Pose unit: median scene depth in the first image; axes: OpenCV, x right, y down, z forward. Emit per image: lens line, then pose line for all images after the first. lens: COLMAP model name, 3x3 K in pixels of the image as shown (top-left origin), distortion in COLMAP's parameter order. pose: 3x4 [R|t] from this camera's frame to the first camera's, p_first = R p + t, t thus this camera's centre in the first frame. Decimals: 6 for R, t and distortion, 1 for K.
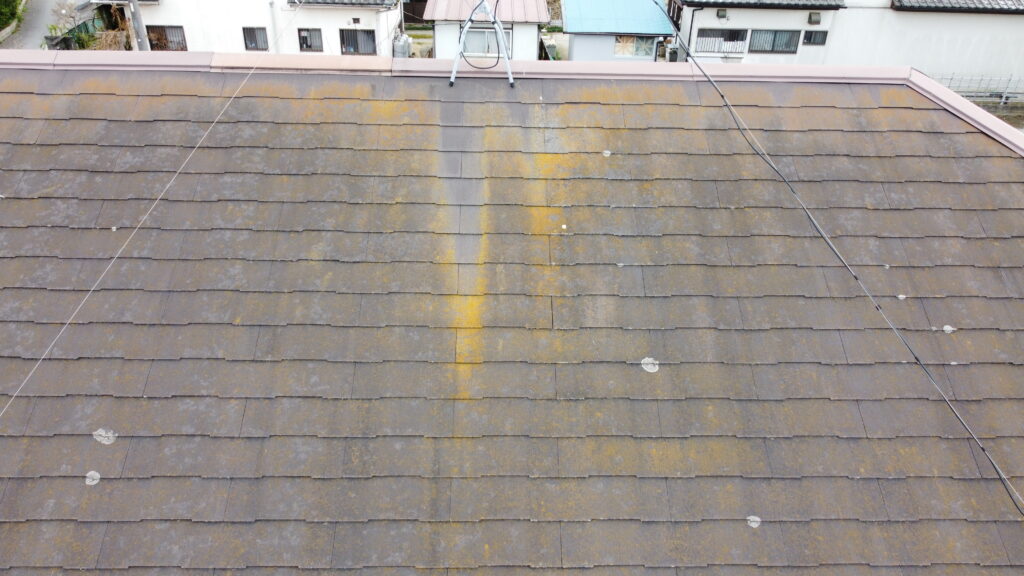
lens RADIAL K [[784.3, 0, 511.6], [0, 784.3, 288.3], [0, 0, 1]] dist [0.001191, 0.003181]
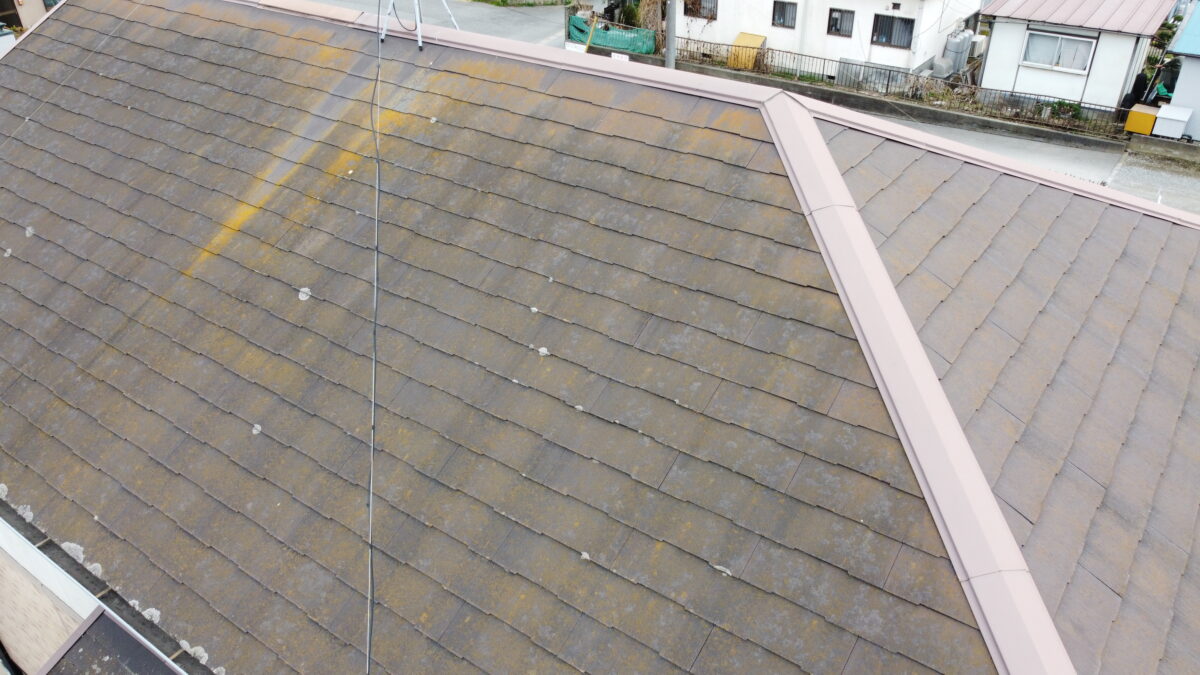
lens RADIAL K [[919.1, 0, 599.6], [0, 919.1, 337.2], [0, 0, 1]] dist [0.001191, 0.003181]
pose [[0.795458, 0.294687, -0.529534, 1.056500], [-0.282711, 0.953346, 0.105856, -0.088815], [0.536024, 0.065501, 0.841658, 0.096628]]
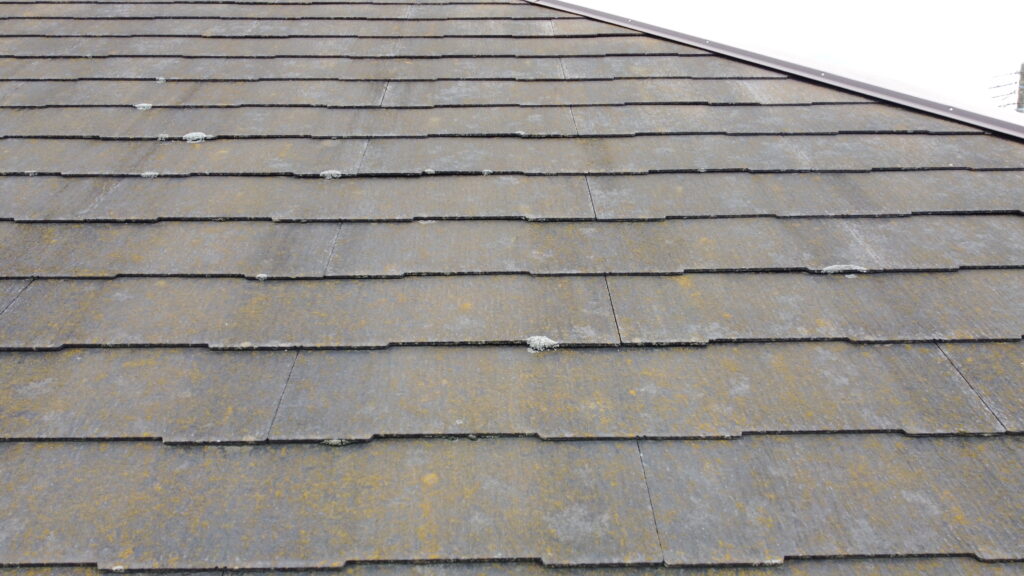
lens RADIAL K [[784.3, 0, 511.3], [0, 784.3, 287.8], [0, 0, 1]] dist [0.001191, 0.003181]
pose [[0.999816, -0.019057, -0.002283, 0.659792], [0.016579, 0.917421, -0.397573, 0.275222], [0.009671, 0.397462, 0.917568, 0.548929]]
